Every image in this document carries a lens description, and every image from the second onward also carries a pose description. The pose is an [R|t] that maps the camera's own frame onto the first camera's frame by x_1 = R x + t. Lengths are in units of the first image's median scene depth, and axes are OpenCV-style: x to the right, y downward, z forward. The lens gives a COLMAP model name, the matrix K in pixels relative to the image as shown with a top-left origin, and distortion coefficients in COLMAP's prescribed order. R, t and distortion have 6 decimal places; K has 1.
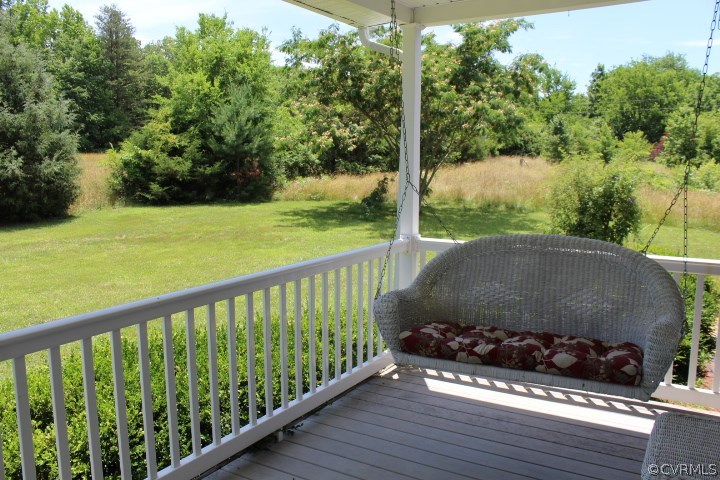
lens RADIAL K [[598.3, 0, 360.0], [0, 598.3, 240.0], [0, 0, 1]] dist [-0.165201, 0.138185]
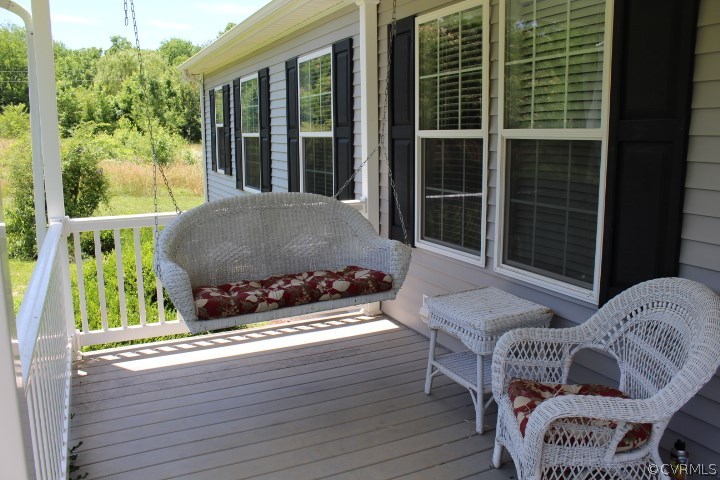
lens RADIAL K [[598.3, 0, 360.0], [0, 598.3, 240.0], [0, 0, 1]] dist [-0.165201, 0.138185]
pose [[0.546248, -0.157264, 0.822728, -0.408209], [0.120034, 0.986776, 0.108925, -0.016488], [-0.828978, 0.039255, 0.557901, 0.145205]]
